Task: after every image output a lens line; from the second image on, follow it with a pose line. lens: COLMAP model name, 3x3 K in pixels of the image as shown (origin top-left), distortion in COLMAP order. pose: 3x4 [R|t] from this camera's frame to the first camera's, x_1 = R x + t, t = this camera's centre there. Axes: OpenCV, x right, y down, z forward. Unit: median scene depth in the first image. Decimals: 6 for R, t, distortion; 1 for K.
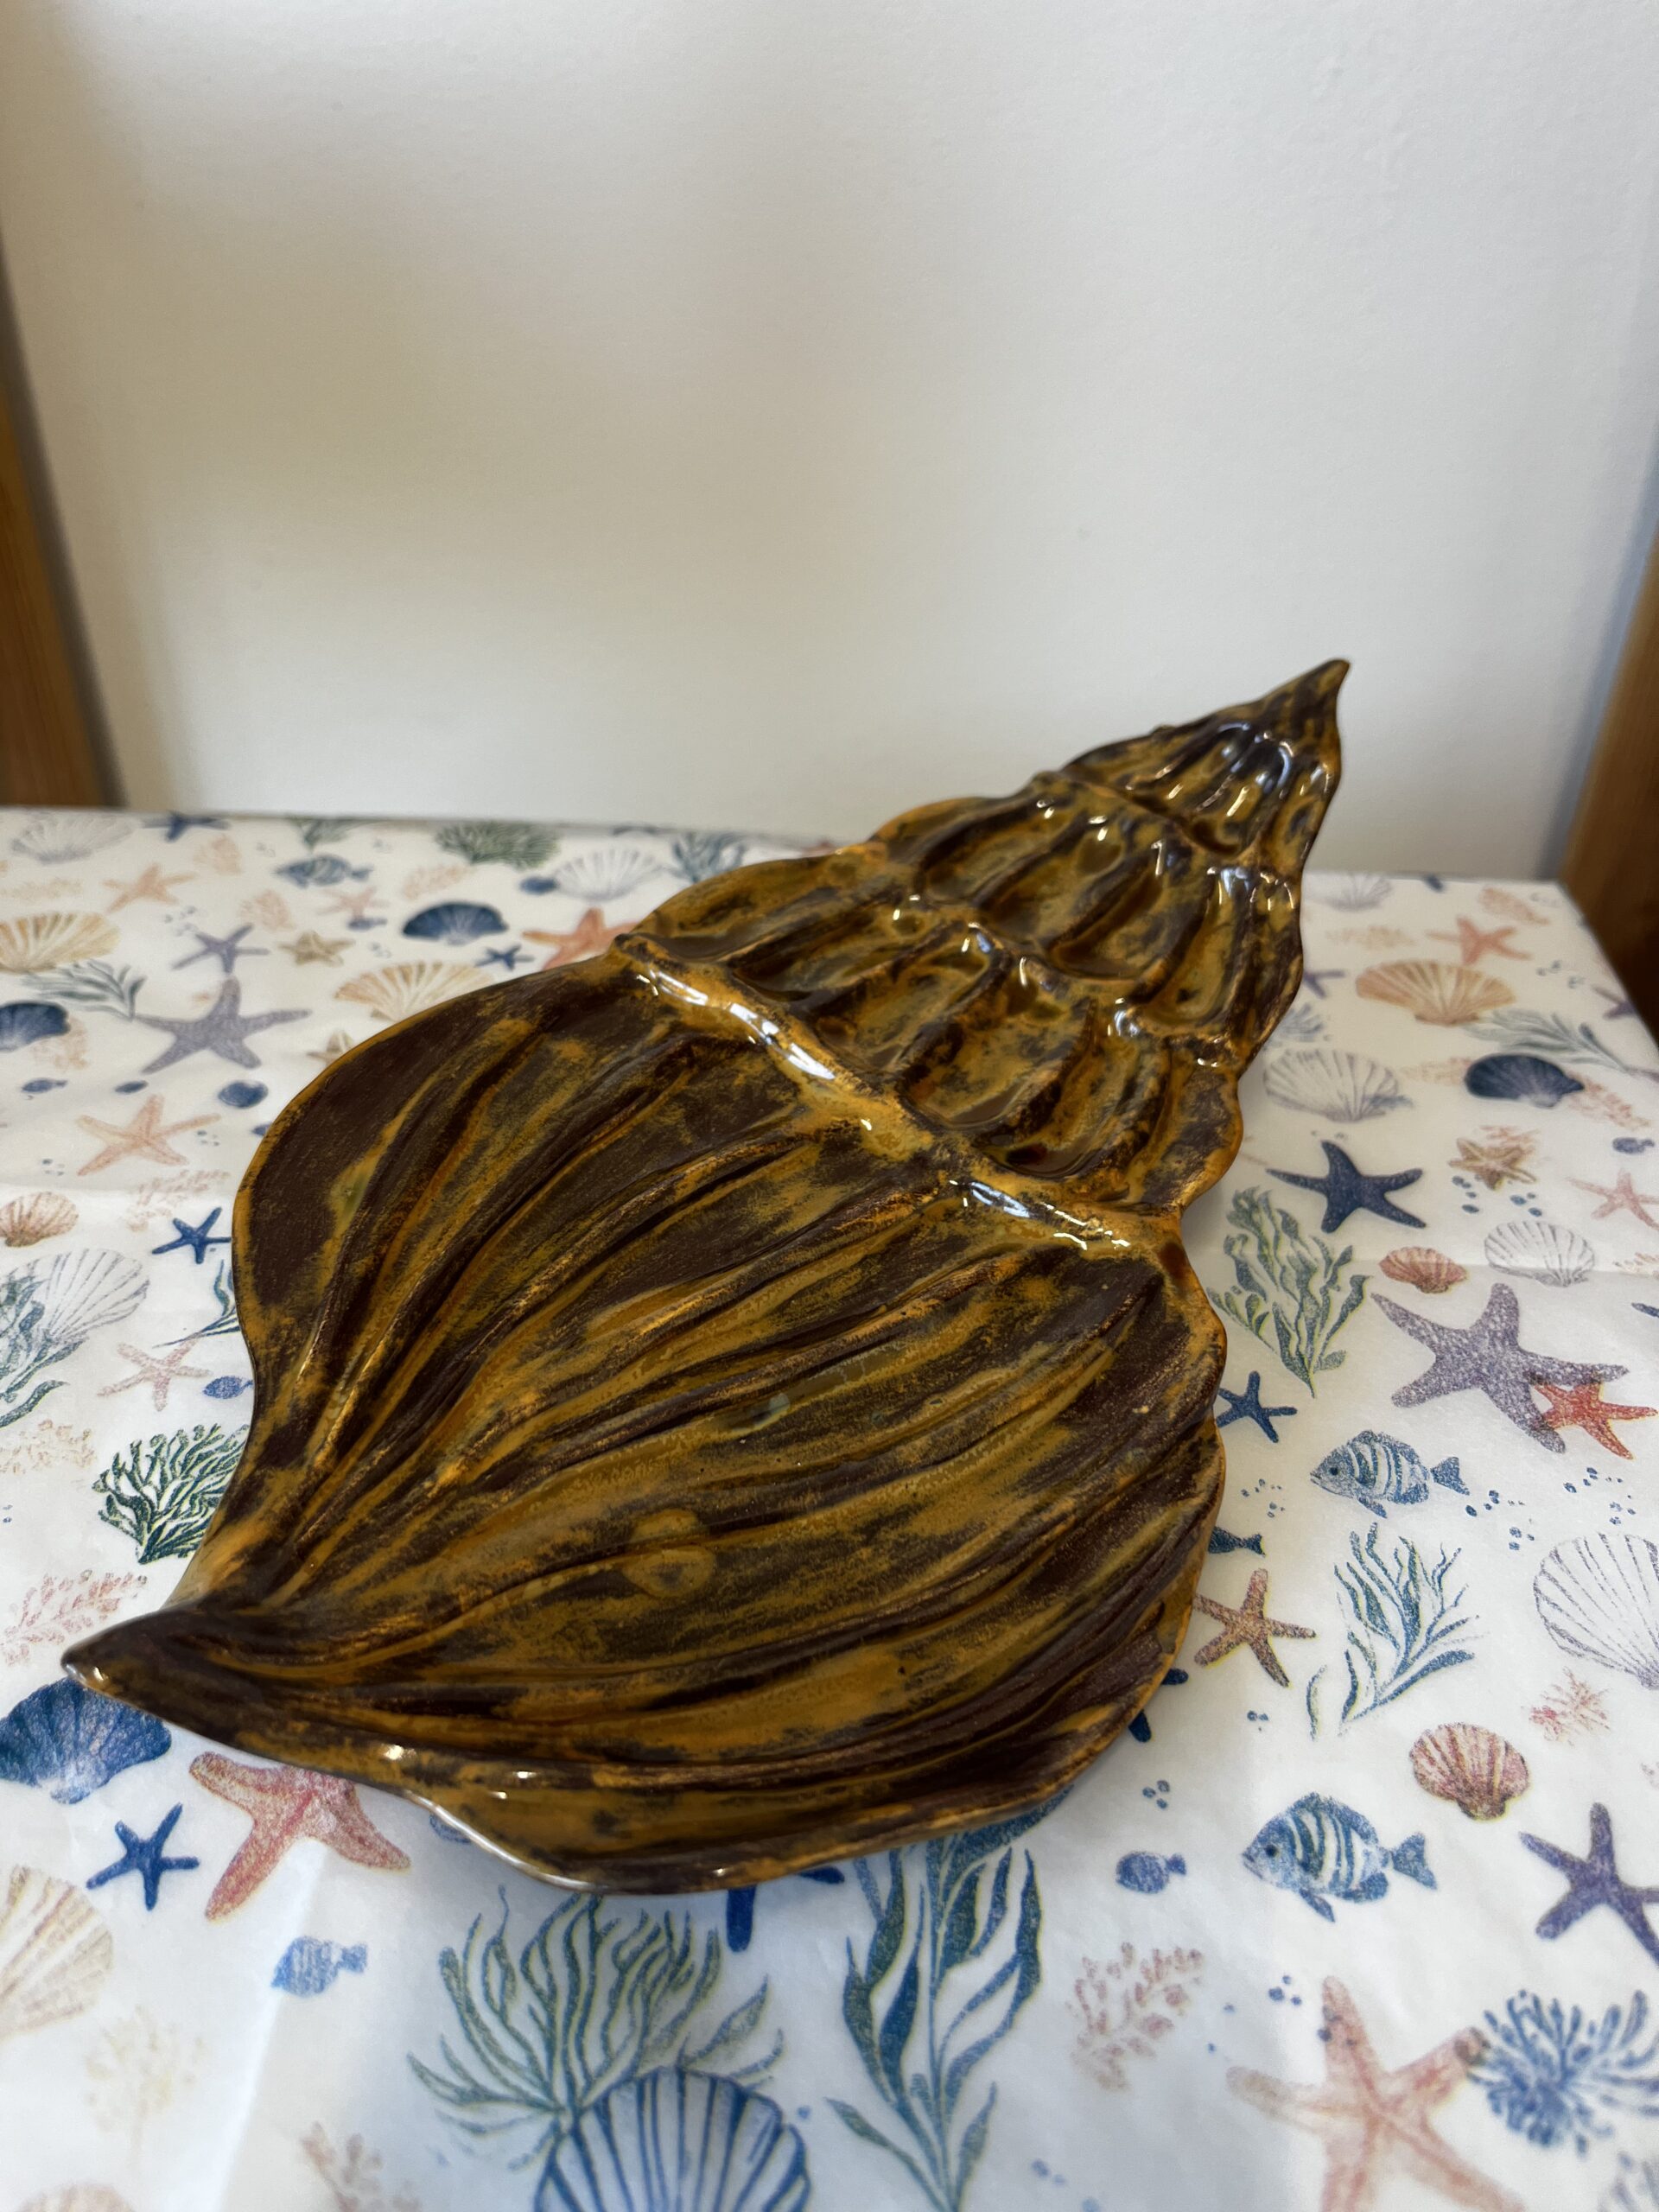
lens RADIAL K [[1725.3, 0, 833.5], [0, 1725.3, 1093.5], [0, 0, 1]] dist [0.008430, -0.058600]
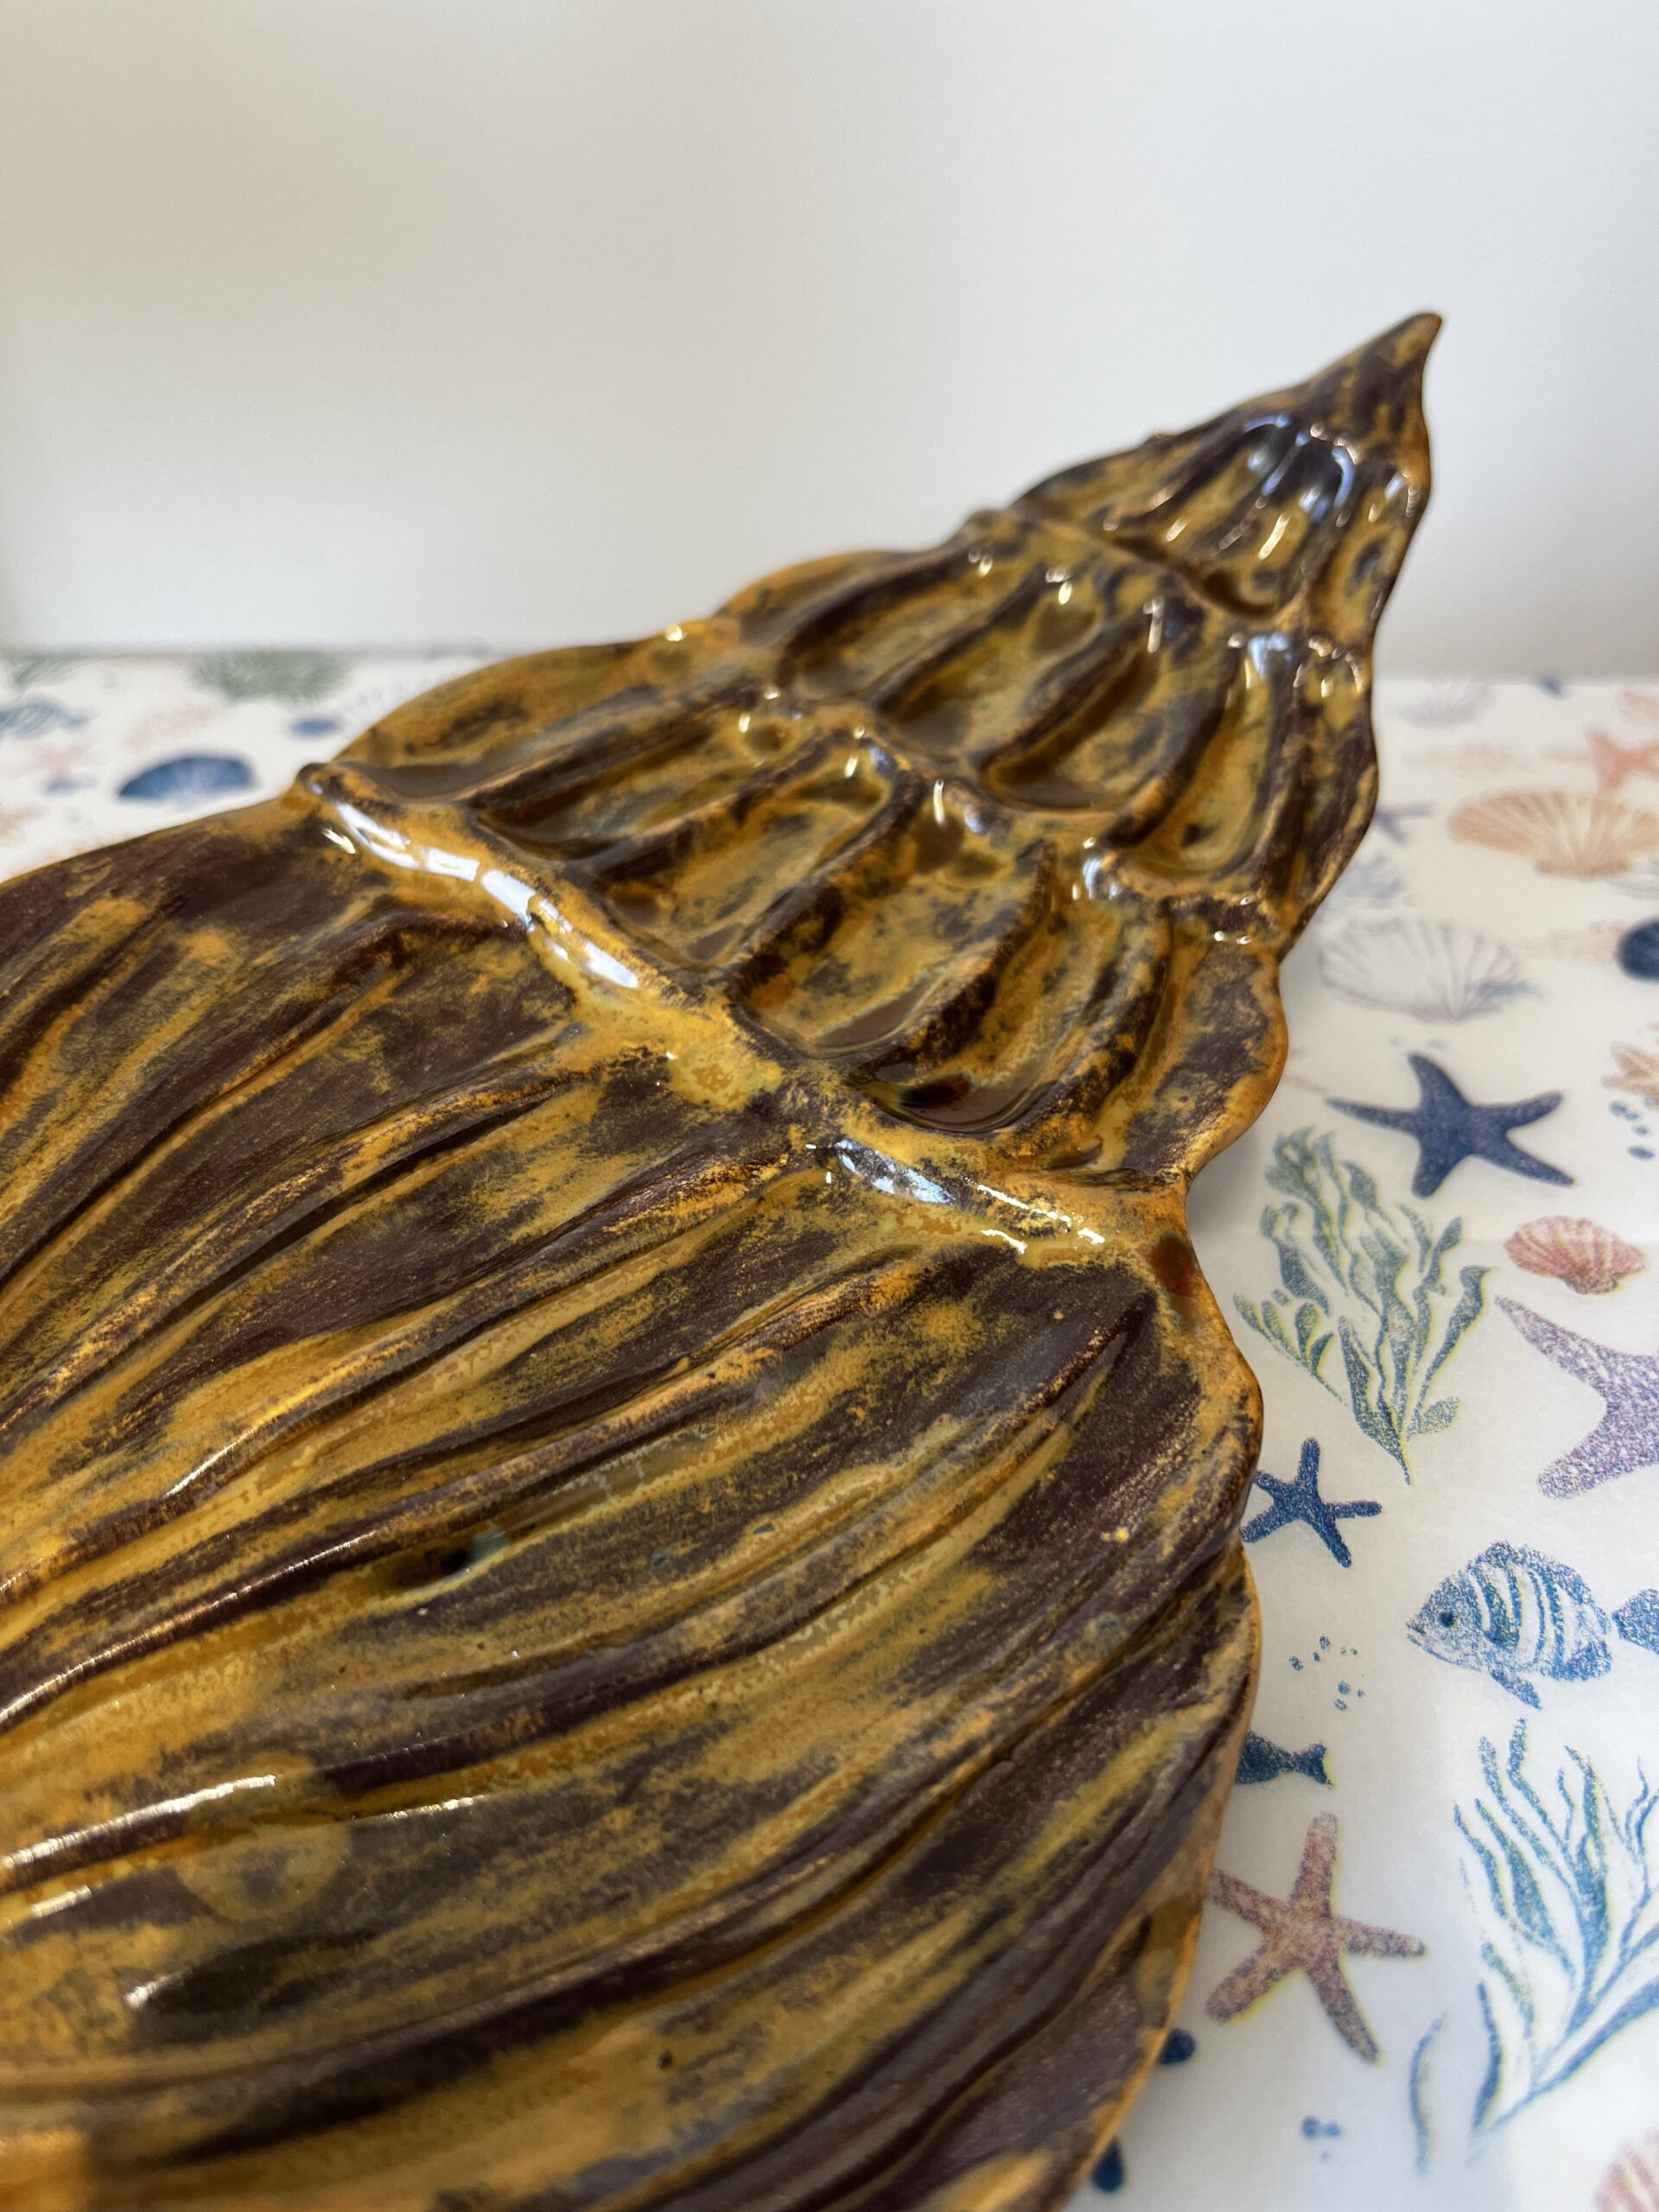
lens RADIAL K [[1725.3, 0, 860.7], [0, 1725.3, 1100.3], [0, 0, 1]] dist [0.008430, -0.058600]
pose [[0.999473, -0.027622, -0.017036, 0.099202], [0.028575, 0.997879, 0.058492, 0.000882], [0.015384, -0.058948, 0.998143, 0.397949]]
